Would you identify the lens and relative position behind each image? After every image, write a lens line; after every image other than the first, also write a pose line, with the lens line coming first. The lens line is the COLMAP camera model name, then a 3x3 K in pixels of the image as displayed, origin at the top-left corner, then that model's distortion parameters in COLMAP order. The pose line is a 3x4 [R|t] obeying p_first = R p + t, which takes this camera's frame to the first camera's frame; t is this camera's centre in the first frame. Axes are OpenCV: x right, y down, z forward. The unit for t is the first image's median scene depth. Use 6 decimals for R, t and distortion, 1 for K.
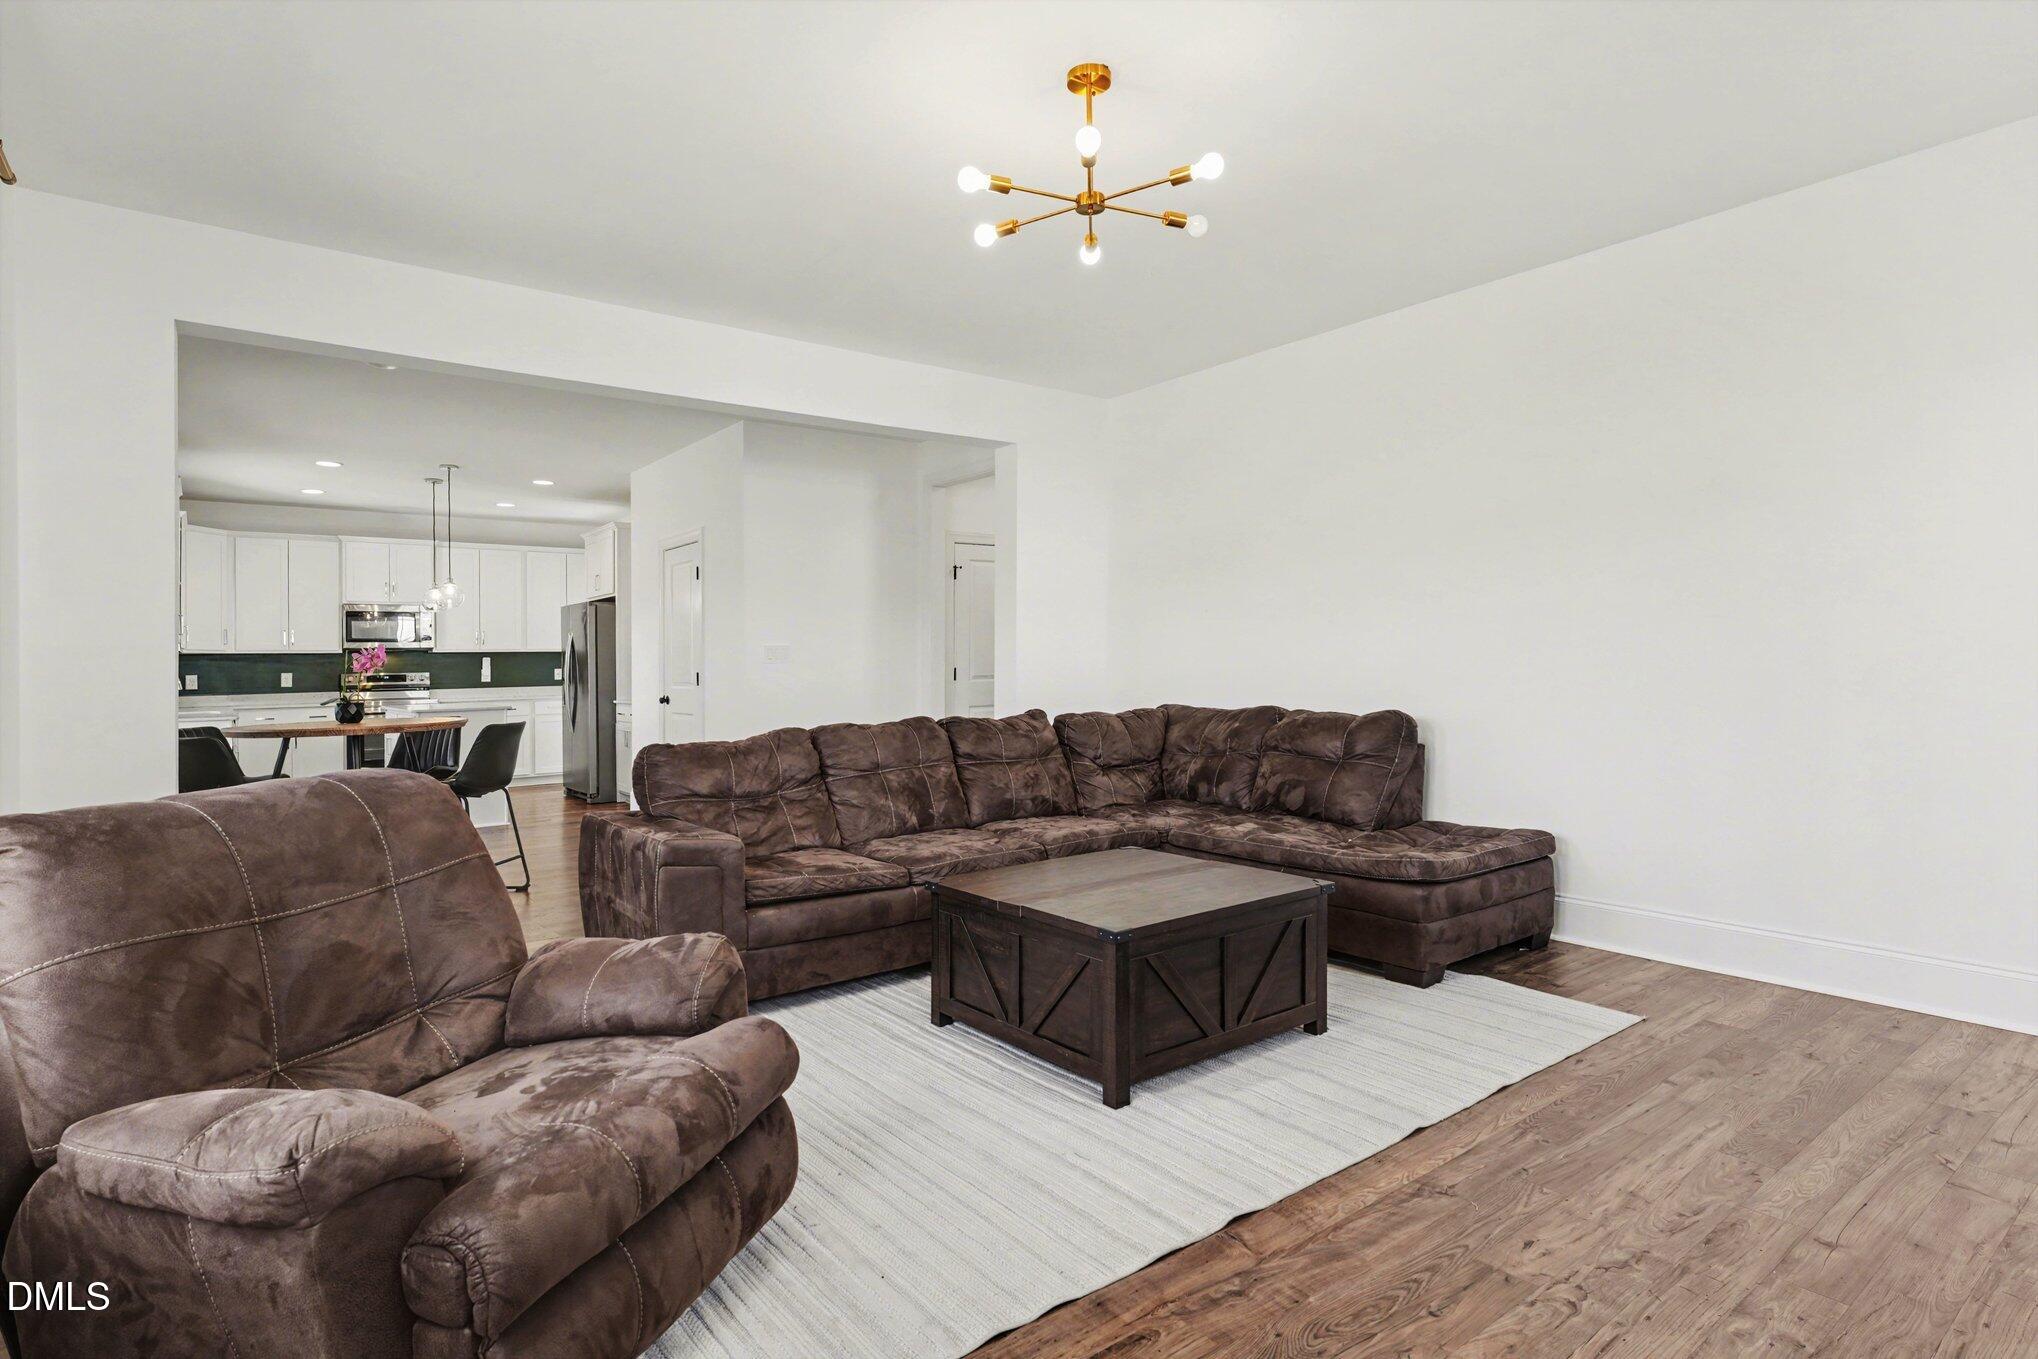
lens RADIAL K [[1106.4, 0, 1019.0], [0, 1106.4, 679.5], [0, 0, 1]] dist [-0.003525, -0.000491]
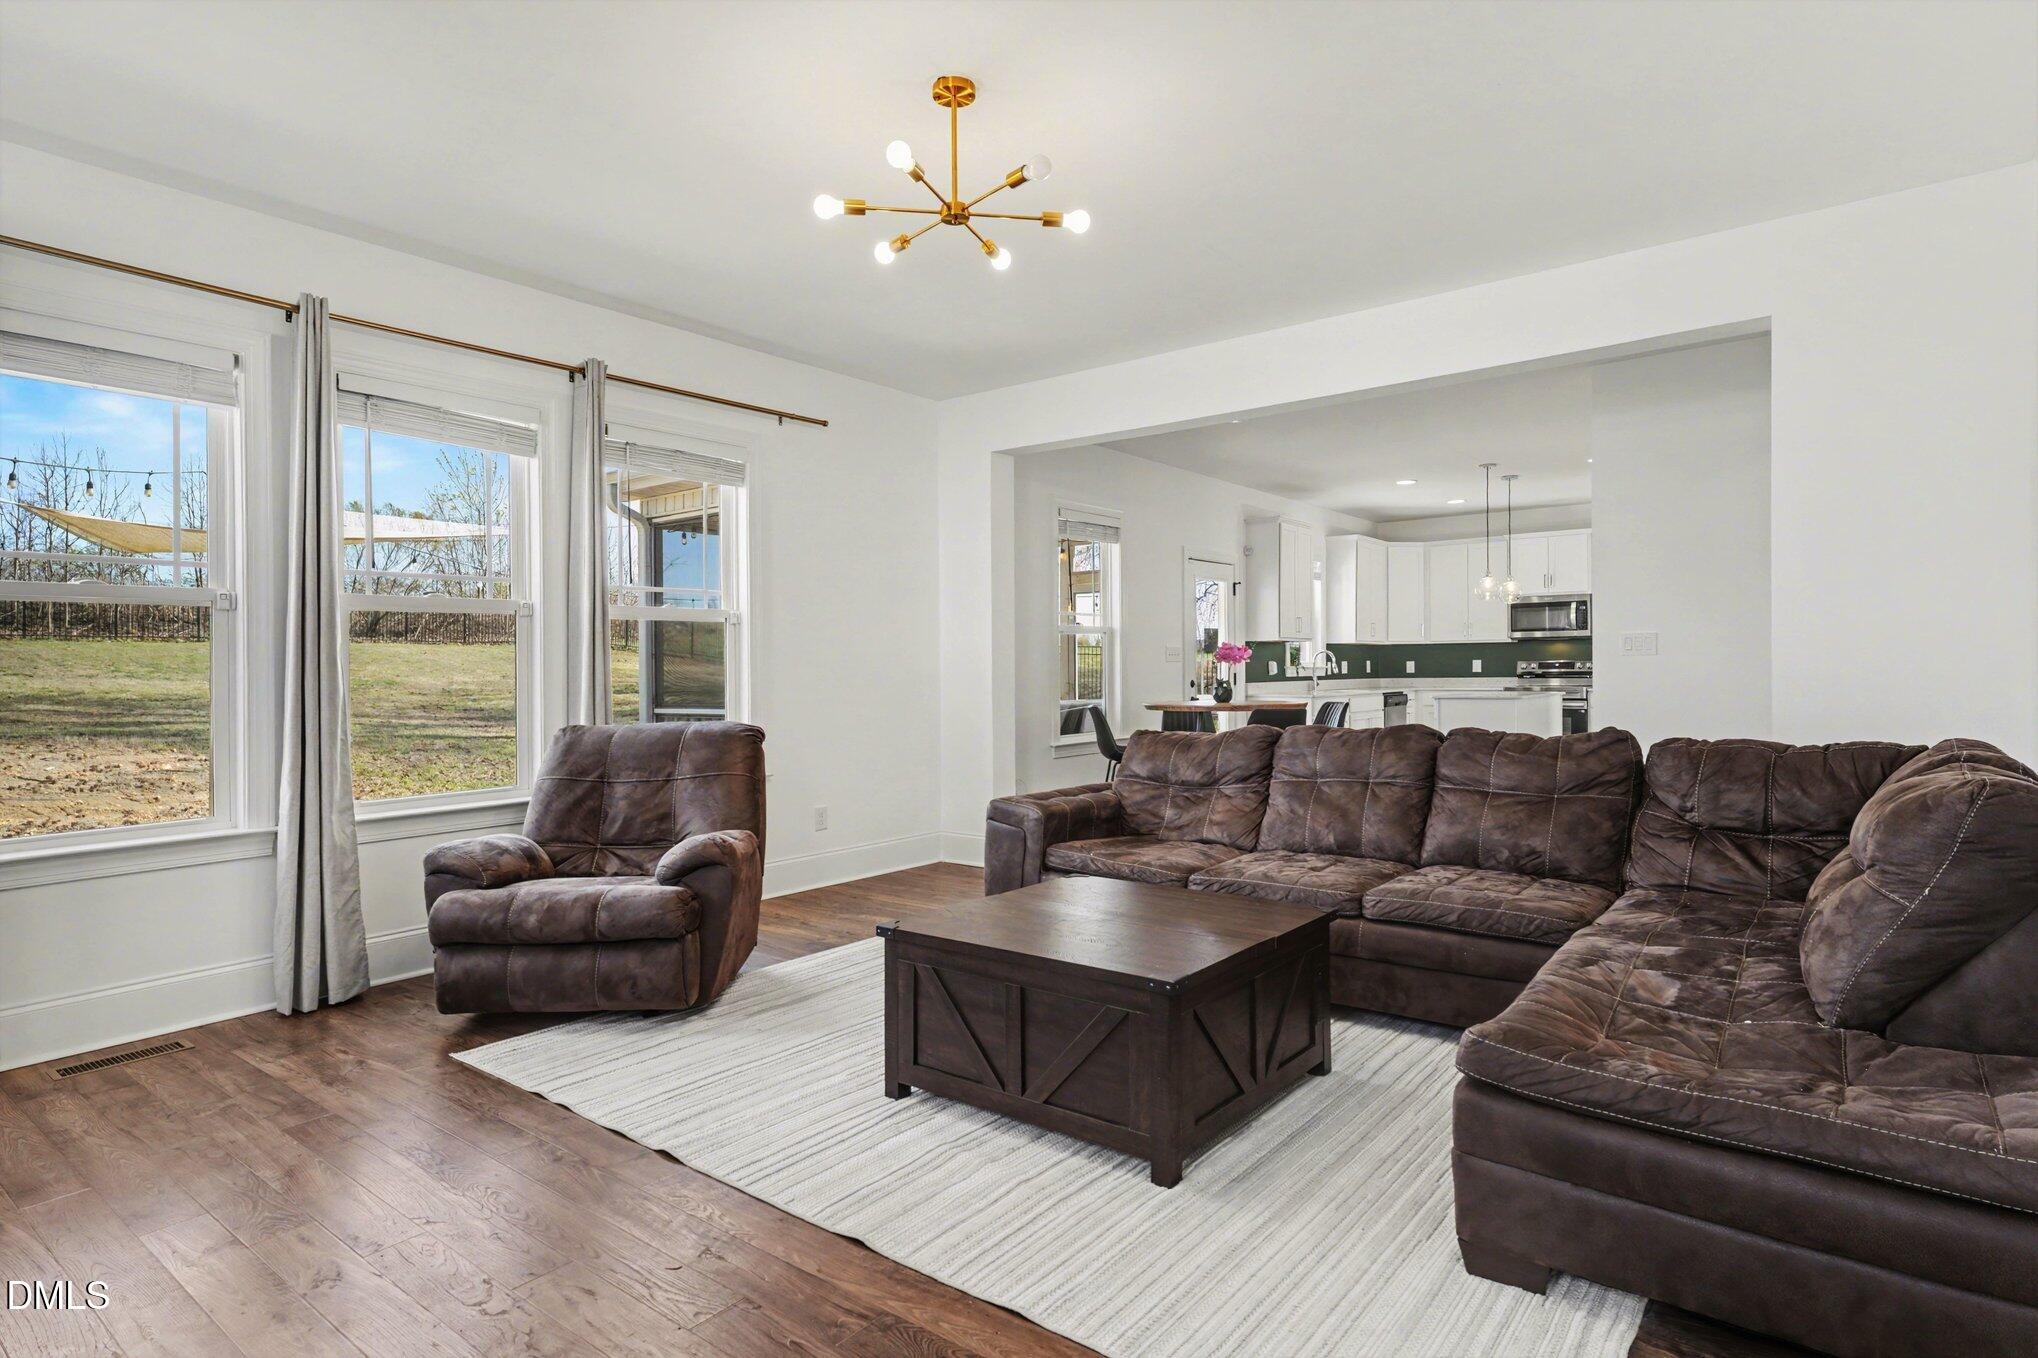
lens RADIAL K [[1106.4, 0, 1019.0], [0, 1106.4, 679.0], [0, 0, 1]] dist [-0.003525, -0.000491]
pose [[0.231195, 0.027690, -0.972513, 0.763037], [-0.010875, 0.999606, 0.025876, -0.023100], [0.972847, 0.004594, 0.231405, 0.596383]]
